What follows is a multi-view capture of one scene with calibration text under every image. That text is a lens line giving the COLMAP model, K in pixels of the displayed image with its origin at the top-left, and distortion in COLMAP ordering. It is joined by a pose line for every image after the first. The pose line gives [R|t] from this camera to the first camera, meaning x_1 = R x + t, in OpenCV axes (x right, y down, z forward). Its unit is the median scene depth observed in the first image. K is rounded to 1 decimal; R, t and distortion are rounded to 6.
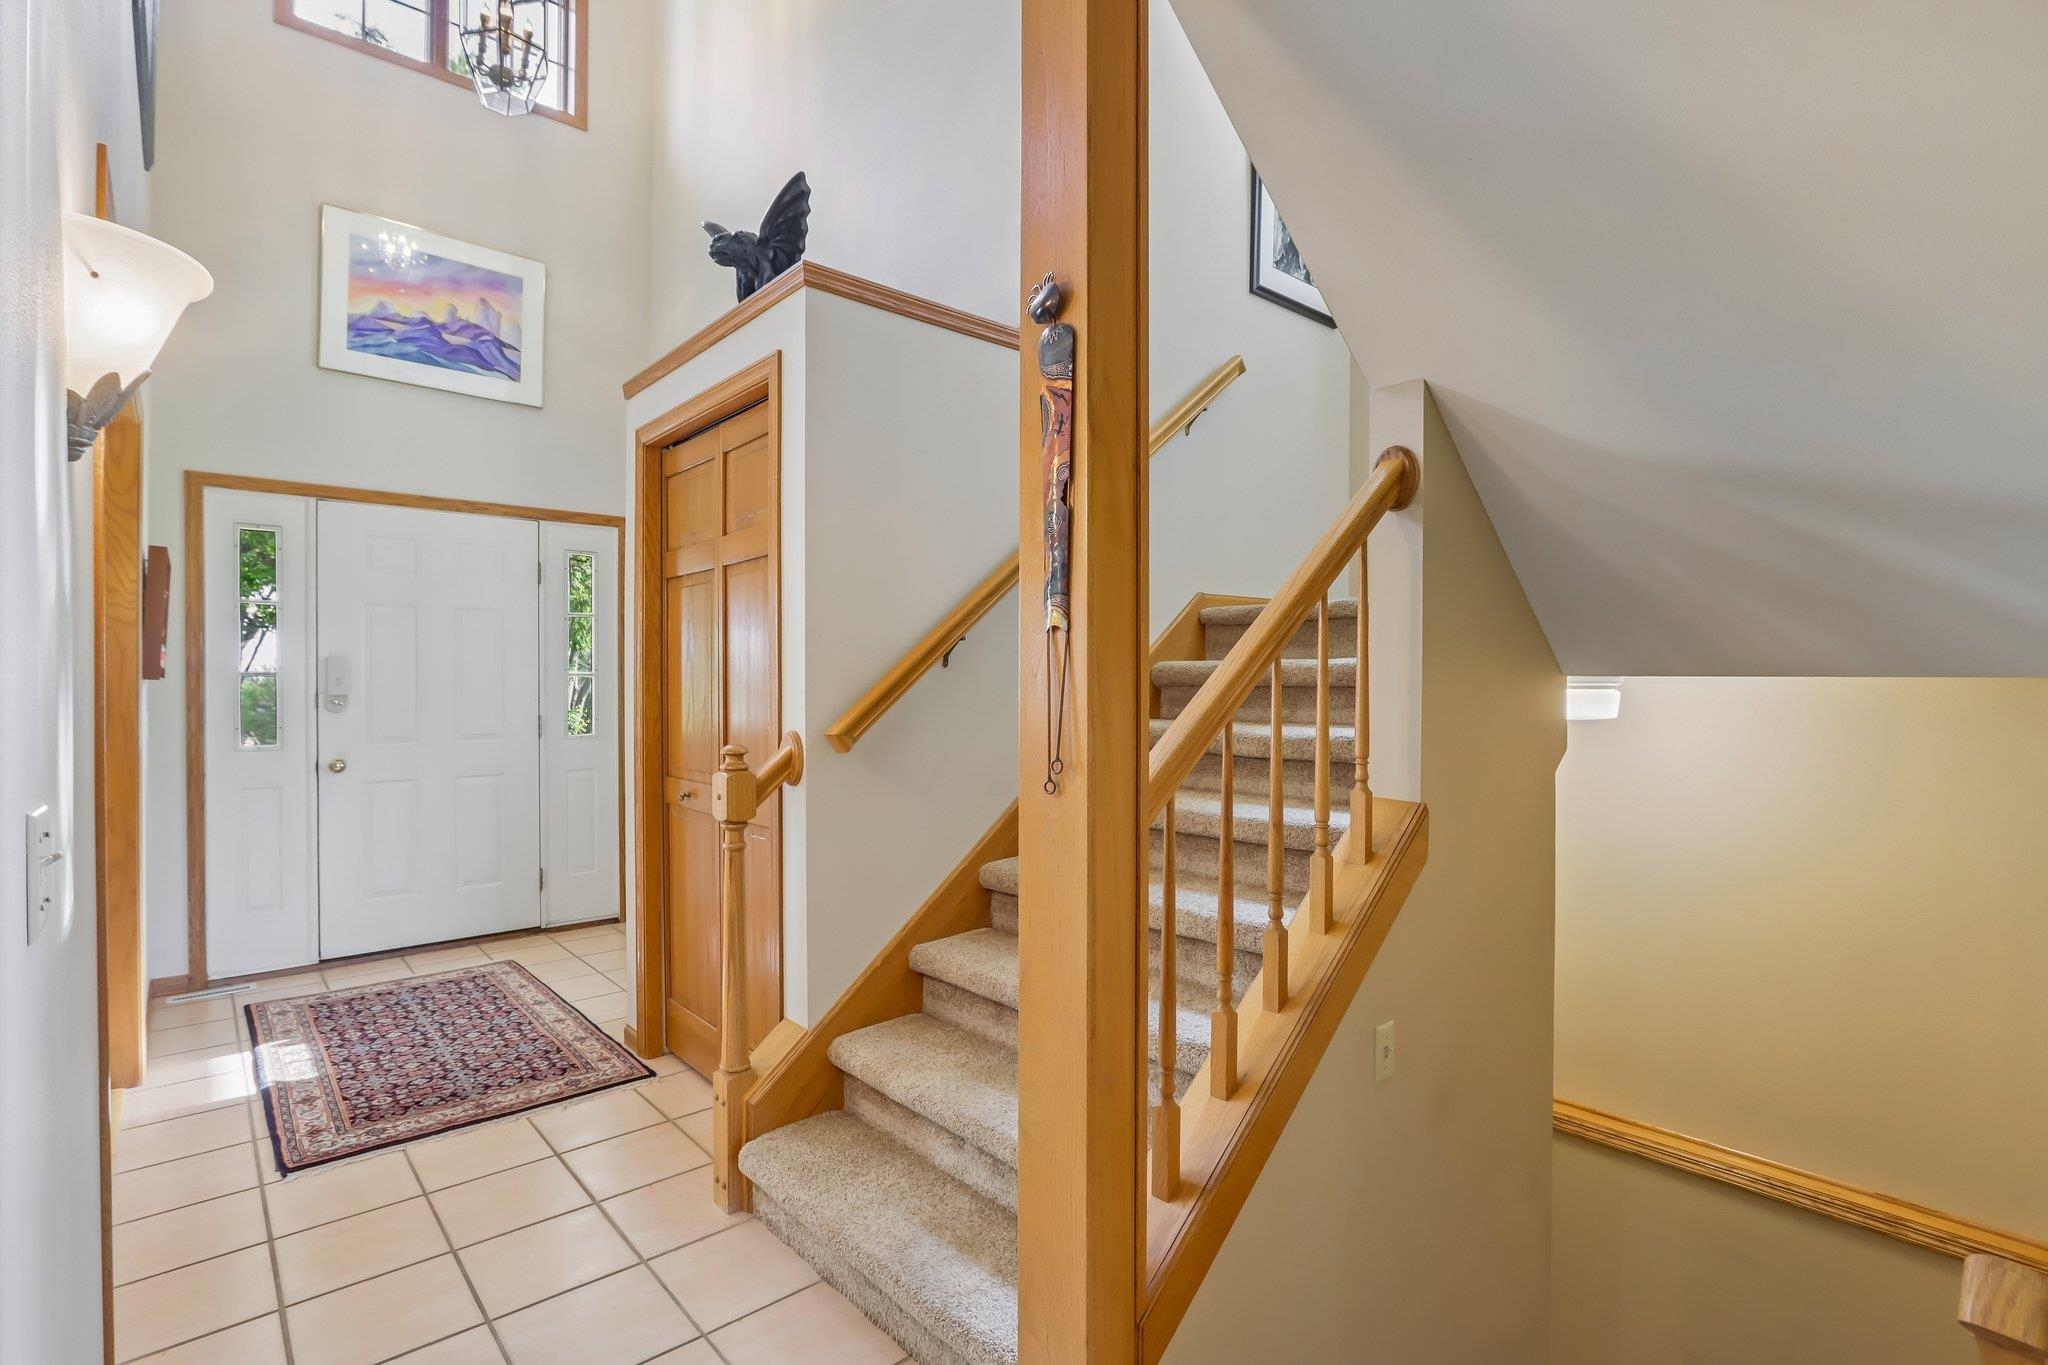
lens RADIAL K [[959.2, 0, 1012.1], [0, 959.2, 697.1], [0, 0, 1]] dist [-0.018354, 0.002338]
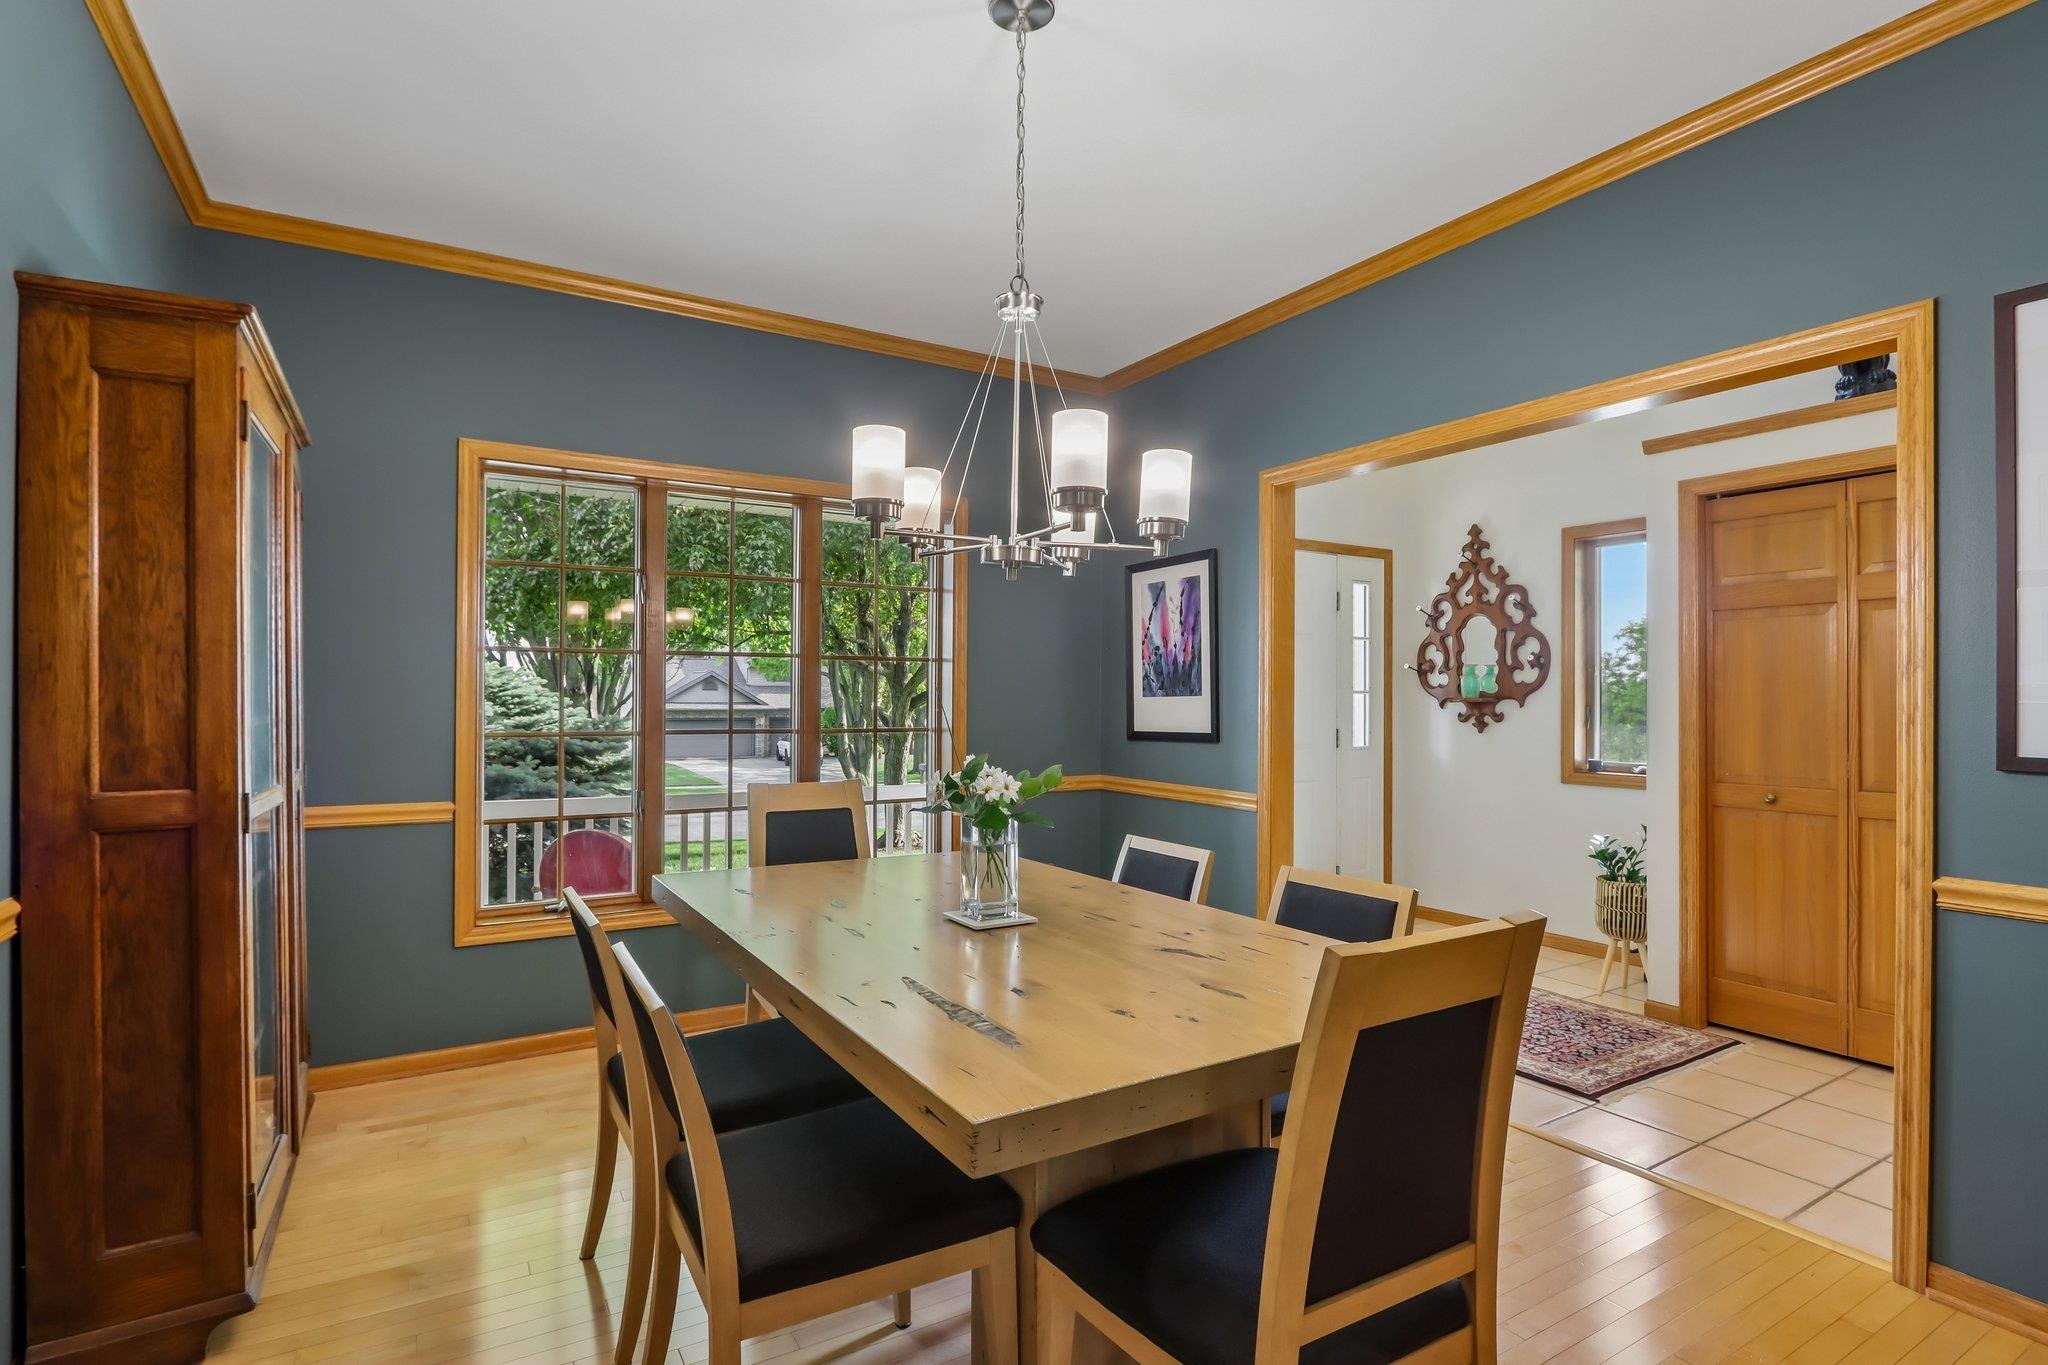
lens RADIAL K [[959.2, 0, 1005.8], [0, 959.2, 692.8], [0, 0, 1]] dist [-0.018354, 0.002338]
pose [[0.985184, 0.003377, -0.171468, -1.110728], [-0.007460, 0.999704, -0.023169, -0.004667], [0.171339, 0.024105, 0.984917, -0.340636]]
